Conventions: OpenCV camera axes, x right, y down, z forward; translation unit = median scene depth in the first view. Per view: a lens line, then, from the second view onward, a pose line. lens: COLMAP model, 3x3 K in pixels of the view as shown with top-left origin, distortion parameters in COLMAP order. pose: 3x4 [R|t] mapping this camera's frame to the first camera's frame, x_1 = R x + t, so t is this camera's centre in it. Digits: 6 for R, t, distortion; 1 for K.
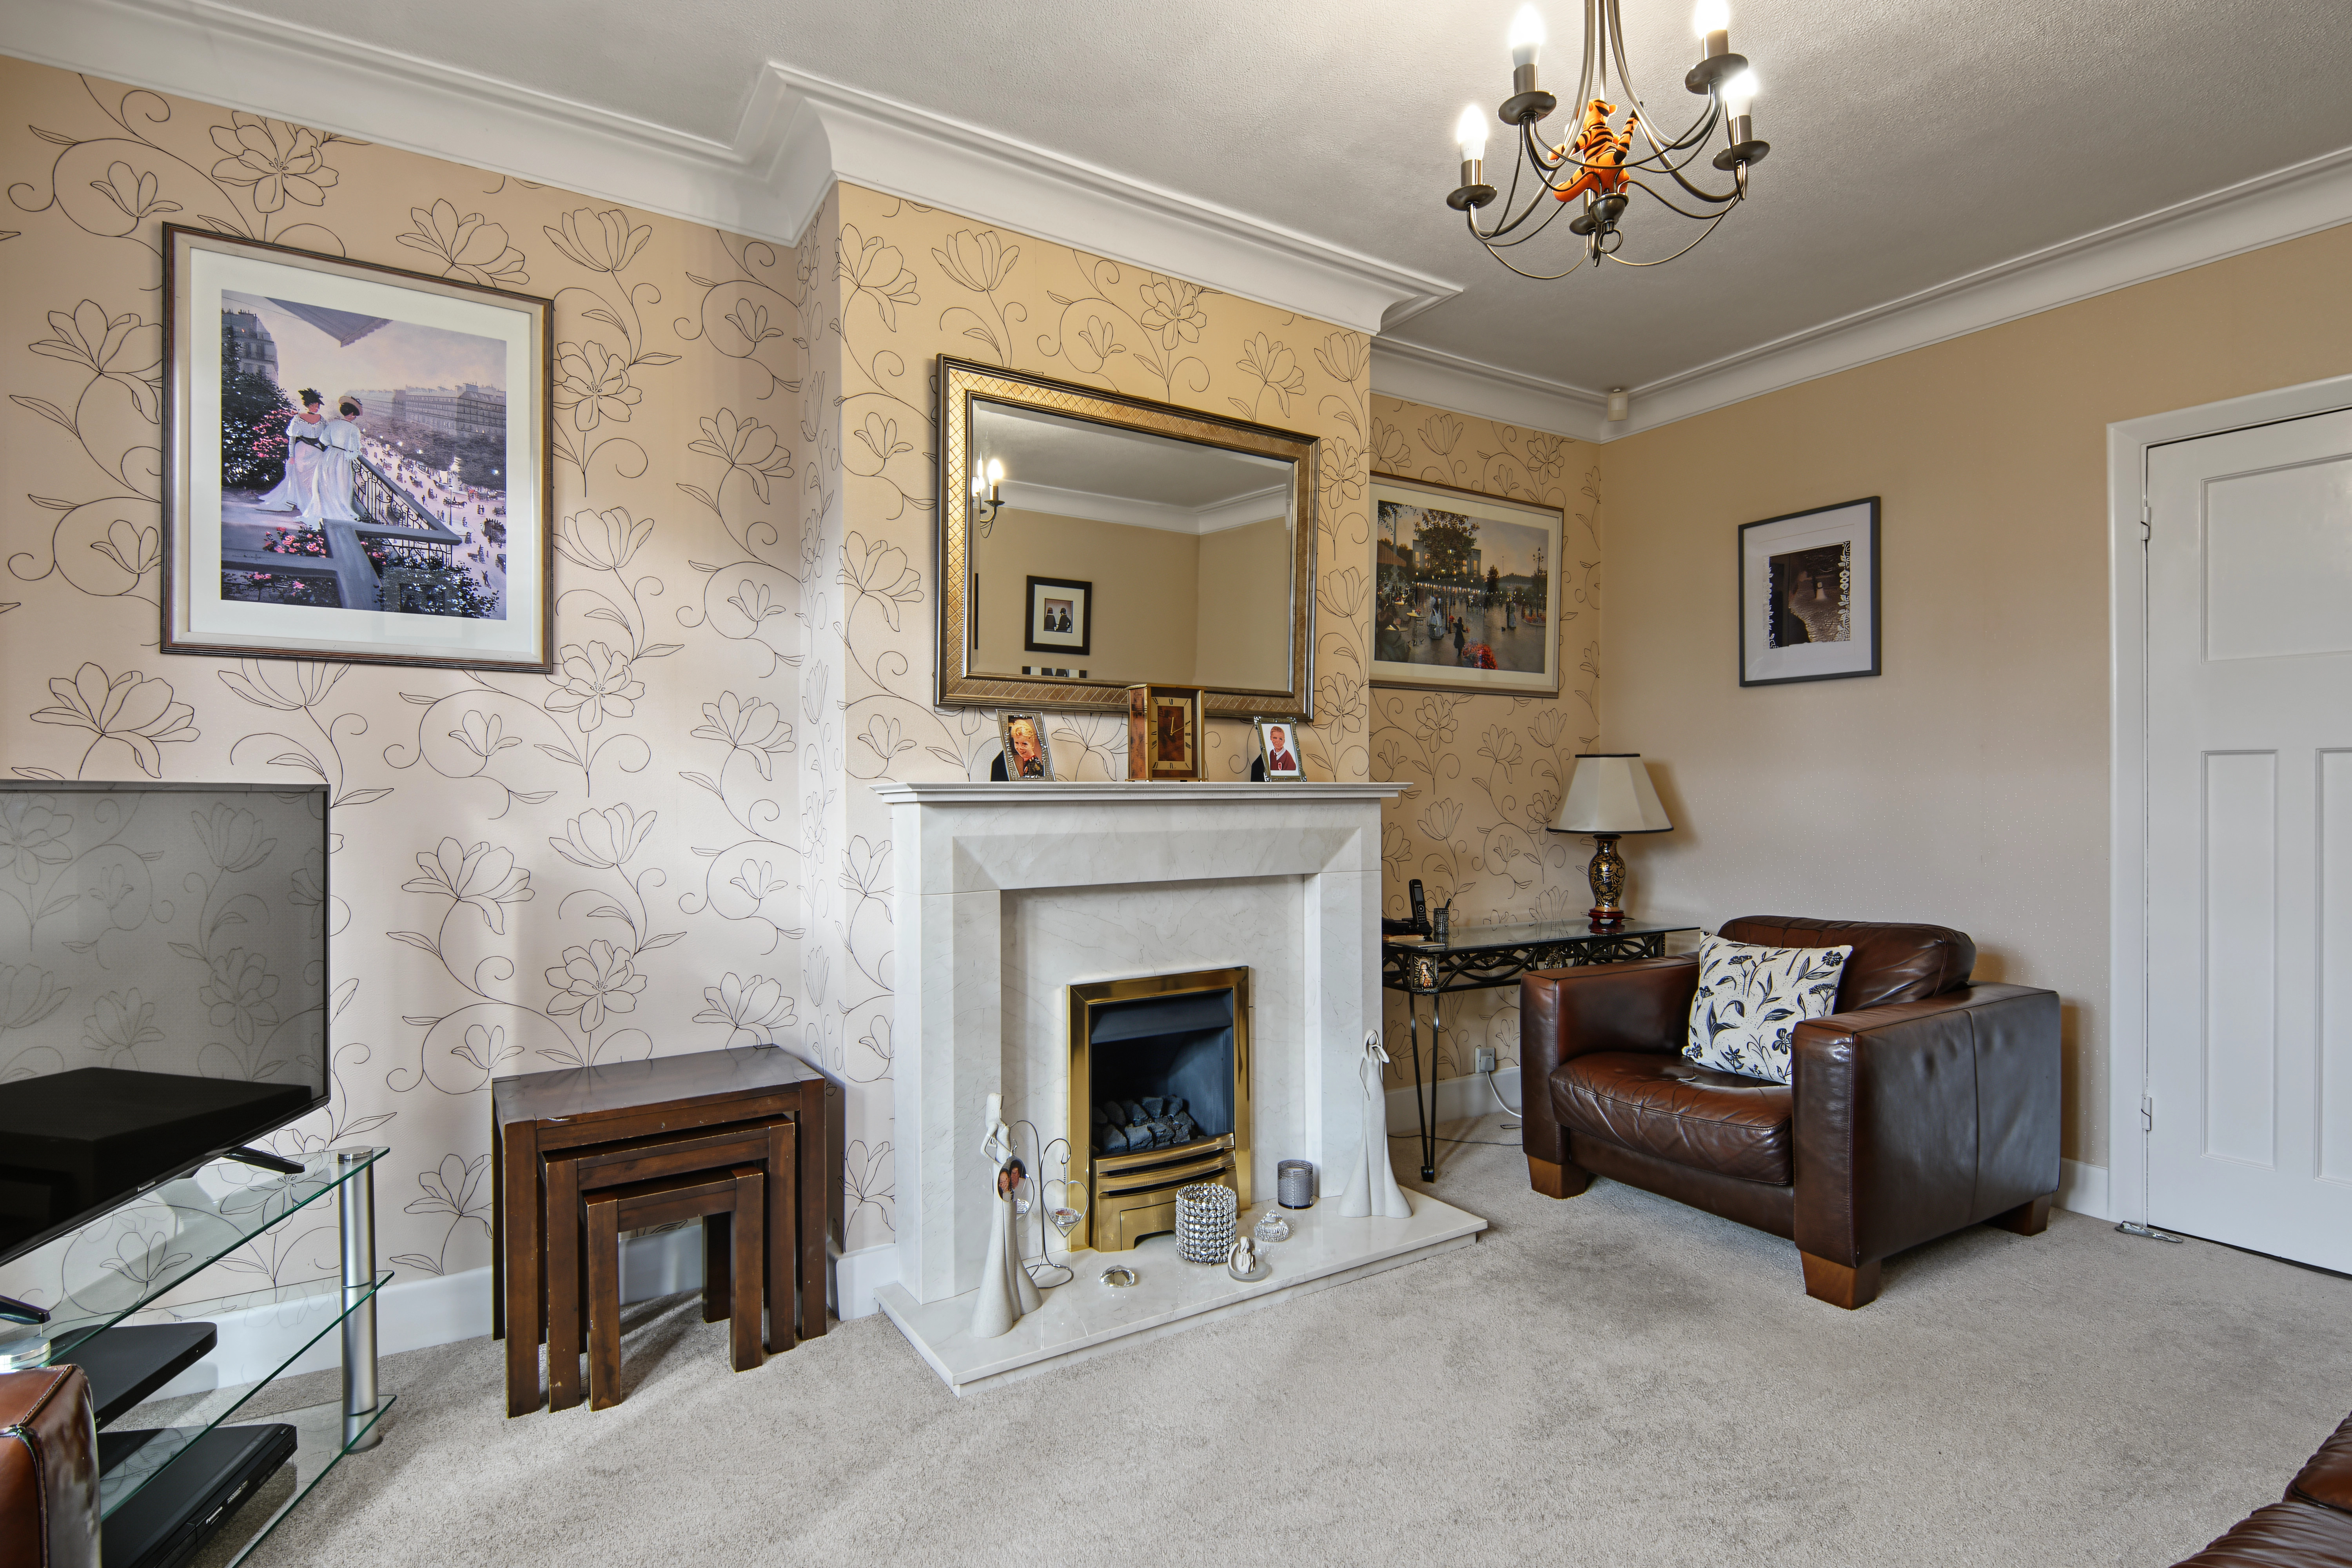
lens RADIAL K [[1120.1, 0, 1162.6], [0, 1120.1, 799.3], [0, 0, 1]] dist [-0.016882, -0.003853]
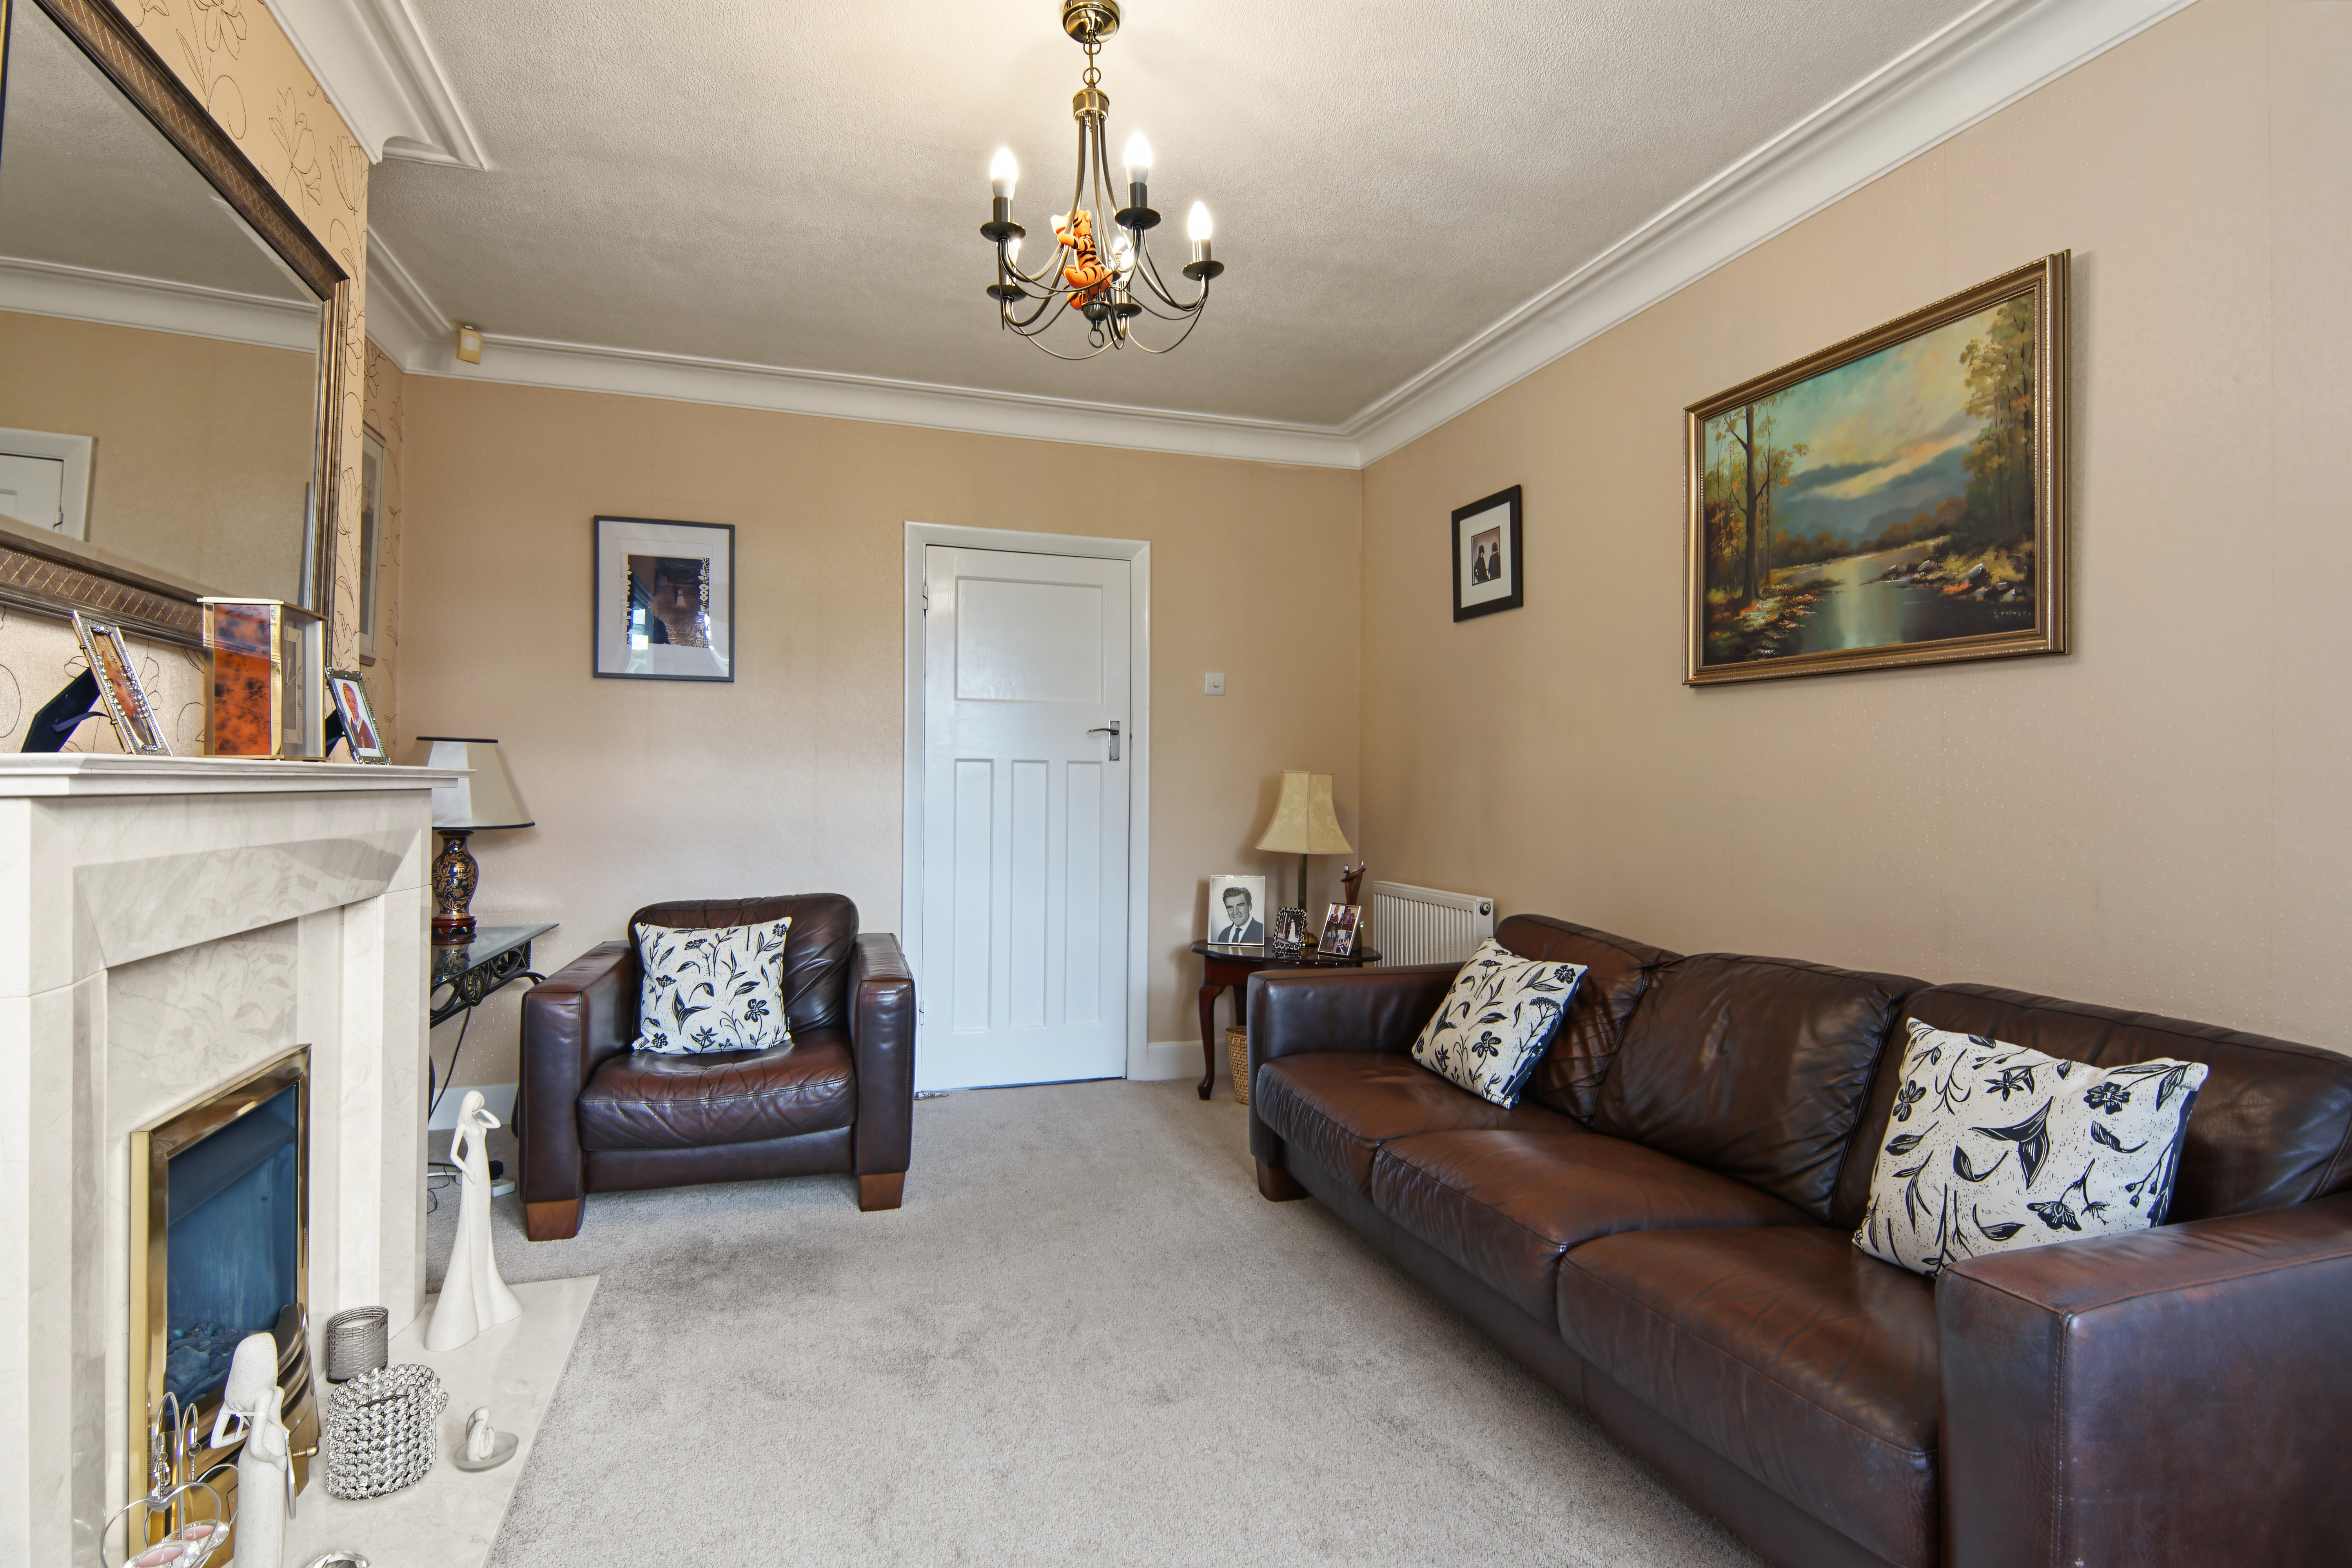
lens RADIAL K [[1120.1, 0, 1163.2], [0, 1120.1, 780.1], [0, 0, 1]] dist [-0.016882, -0.003853]
pose [[0.240880, 0.010166, 0.970502, -0.431626], [-0.002507, 0.999948, -0.009853, -0.000511], [-0.970552, -0.000059, 0.240893, 0.352588]]
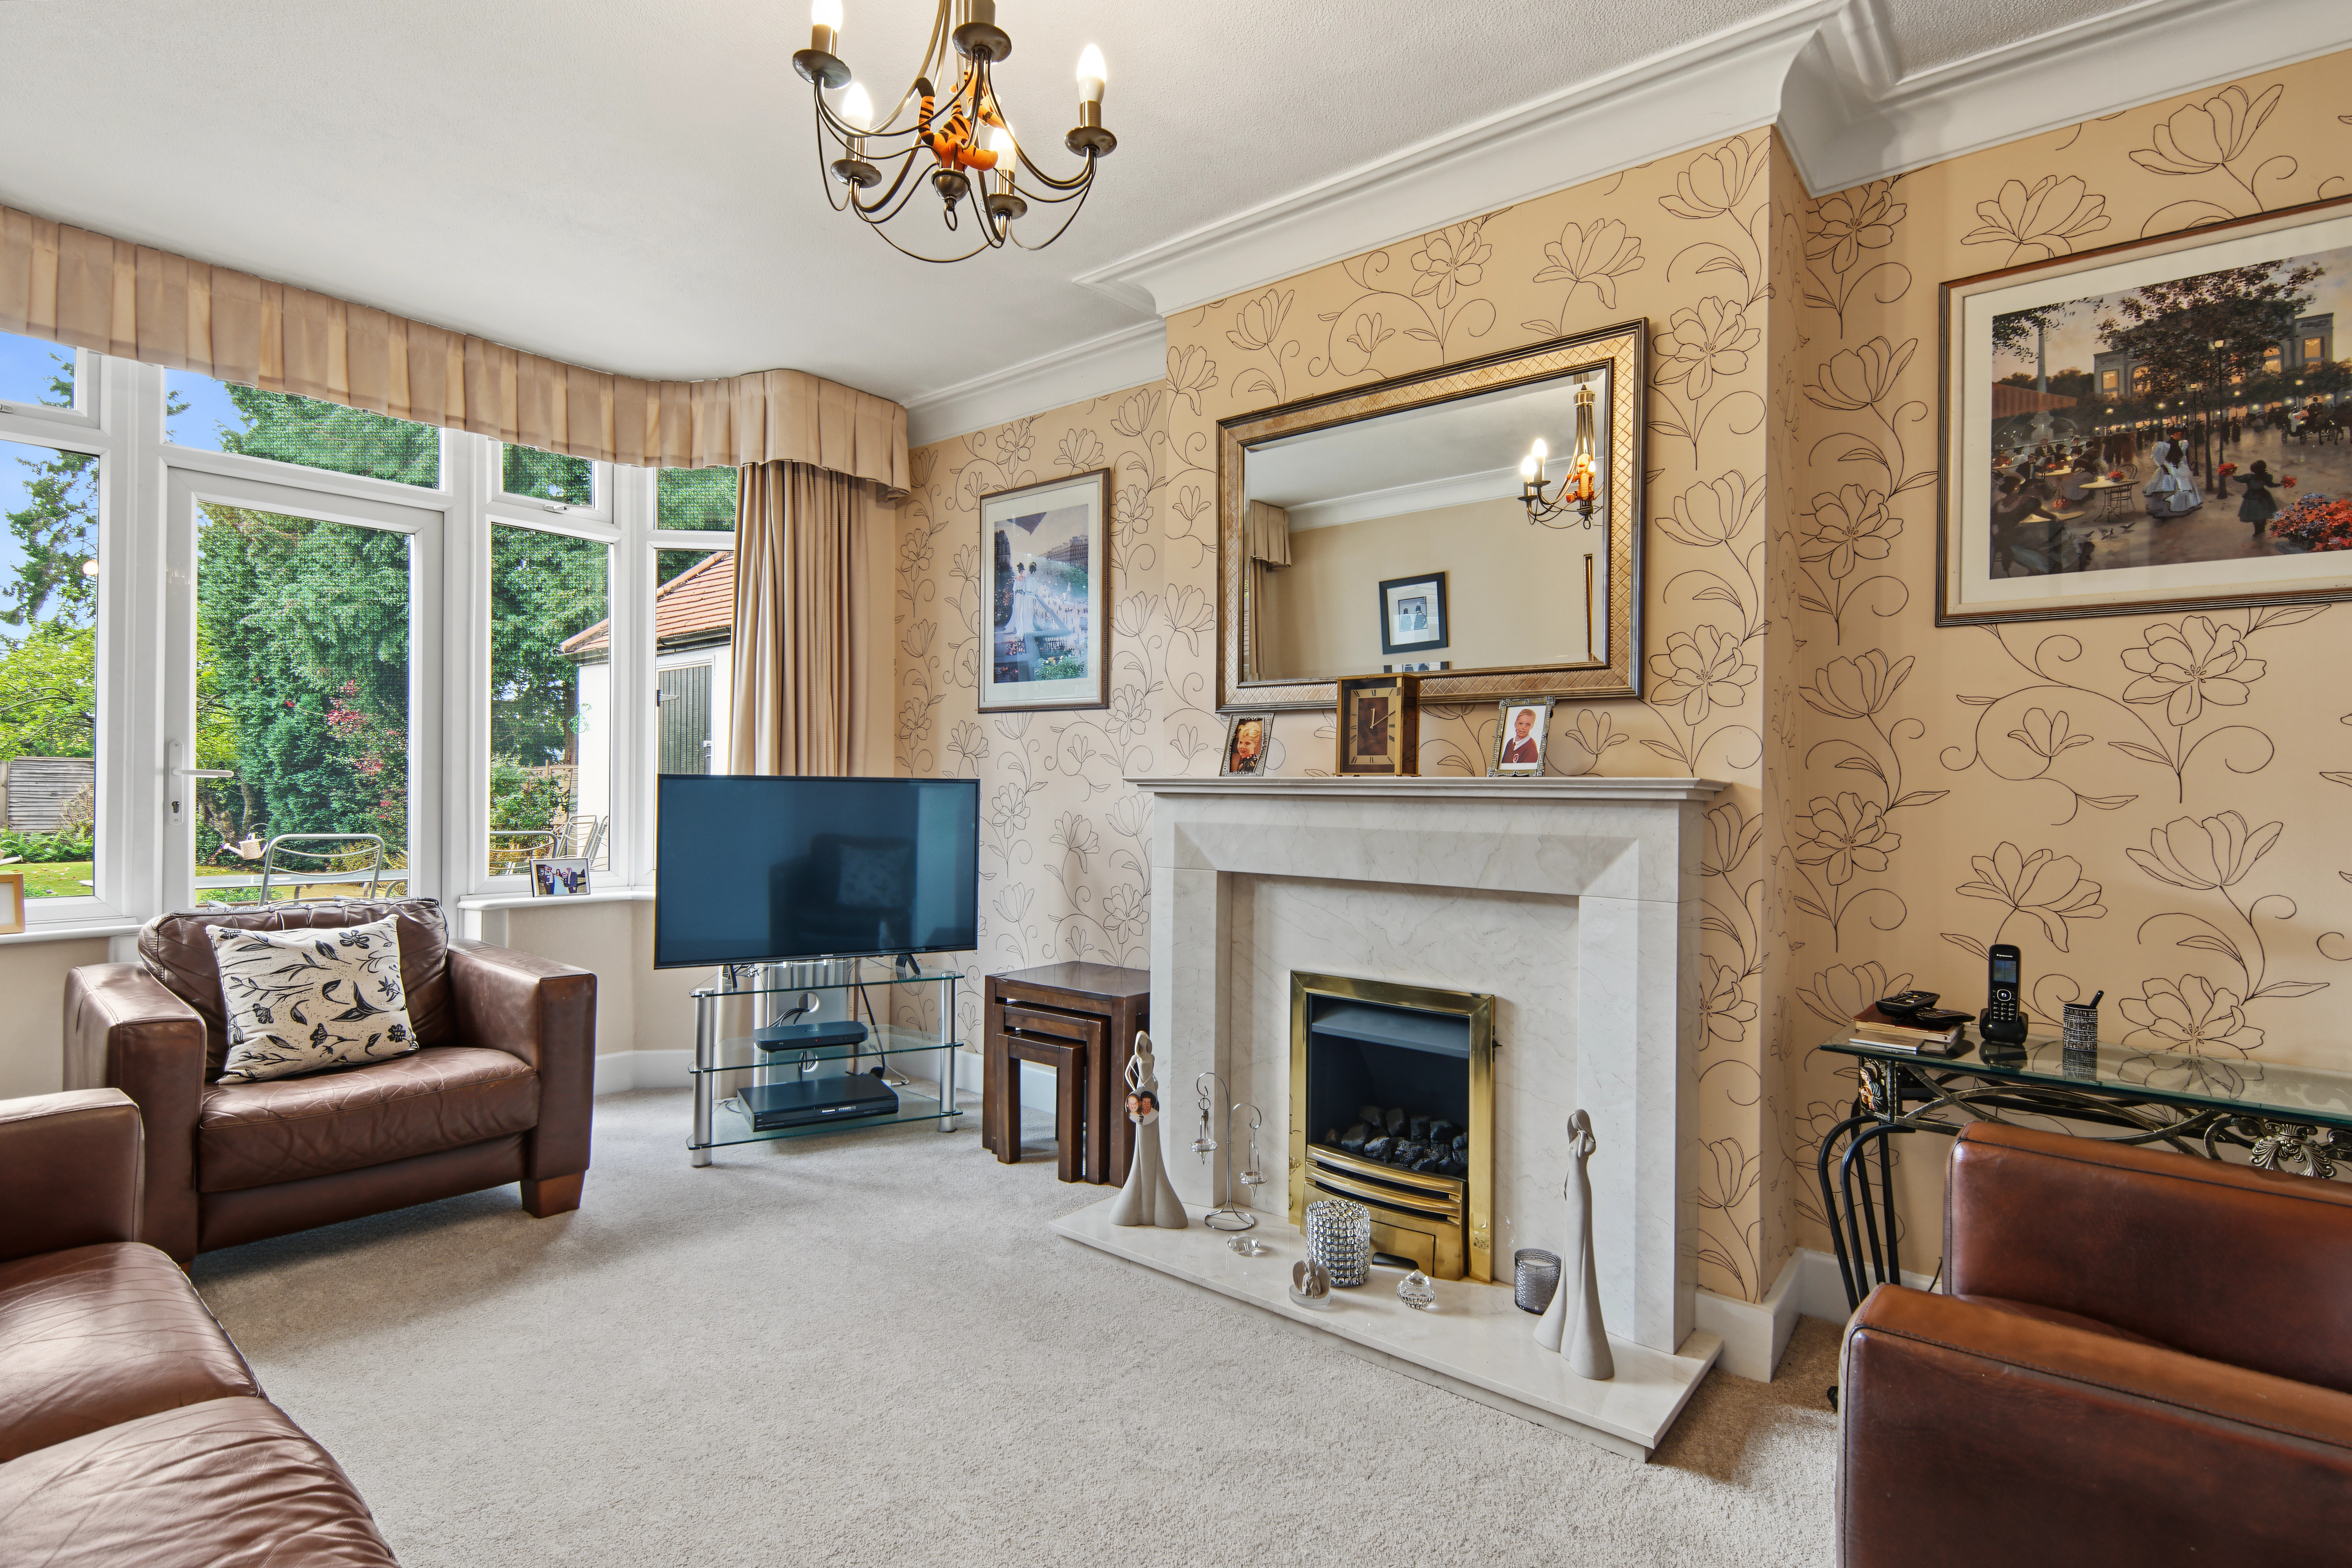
lens RADIAL K [[1120.1, 0, 1216.8], [0, 1120.1, 788.0], [0, 0, 1]] dist [-0.016882, -0.003853]
pose [[0.330629, 0.005731, -0.943743, 0.782271], [-0.017555, 0.999846, -0.000078, -0.003709], [0.943597, 0.016593, 0.330679, 0.506246]]
